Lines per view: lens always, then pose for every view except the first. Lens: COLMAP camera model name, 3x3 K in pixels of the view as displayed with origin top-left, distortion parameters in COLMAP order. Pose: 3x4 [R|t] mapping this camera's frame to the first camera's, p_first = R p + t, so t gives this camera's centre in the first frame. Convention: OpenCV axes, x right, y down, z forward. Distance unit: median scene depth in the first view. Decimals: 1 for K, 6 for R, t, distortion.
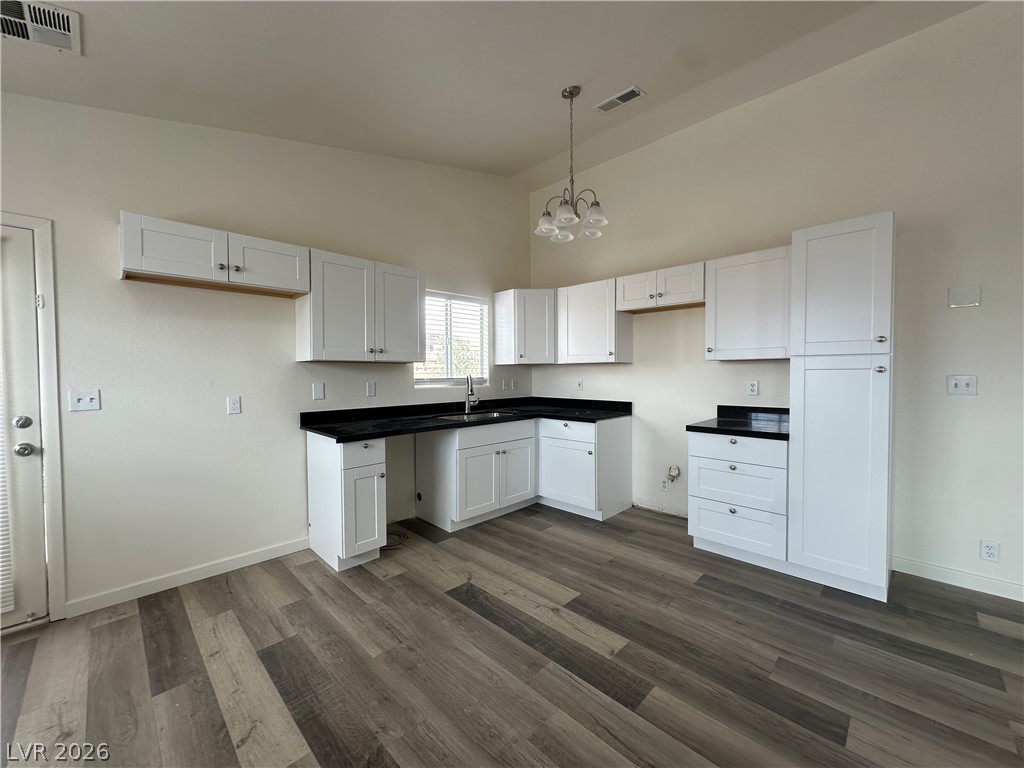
lens RADIAL K [[407.9, 0, 514.8], [0, 407.9, 384.2], [0, 0, 1]] dist [-0.002718, 0.000590]
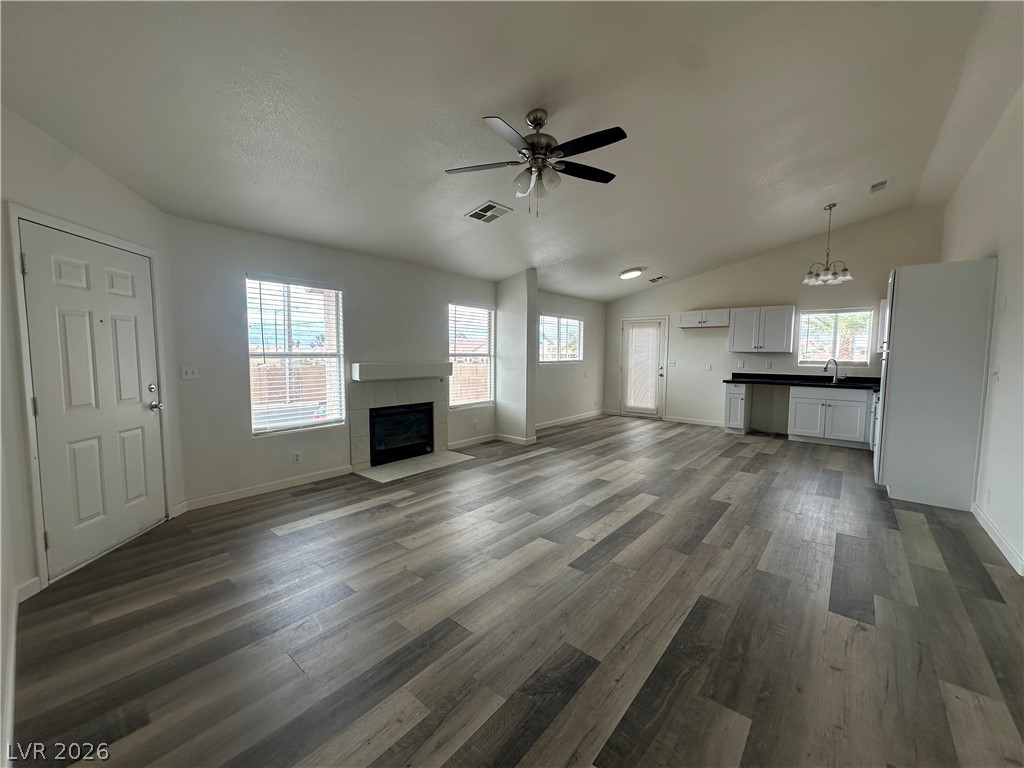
lens RADIAL K [[407.9, 0, 514.3], [0, 407.9, 385.4], [0, 0, 1]] dist [-0.002718, 0.000590]
pose [[0.088649, 0.085793, -0.992361, 2.001276], [-0.036792, 0.995886, 0.082811, -0.010938], [0.995383, 0.029170, 0.091441, -0.597452]]
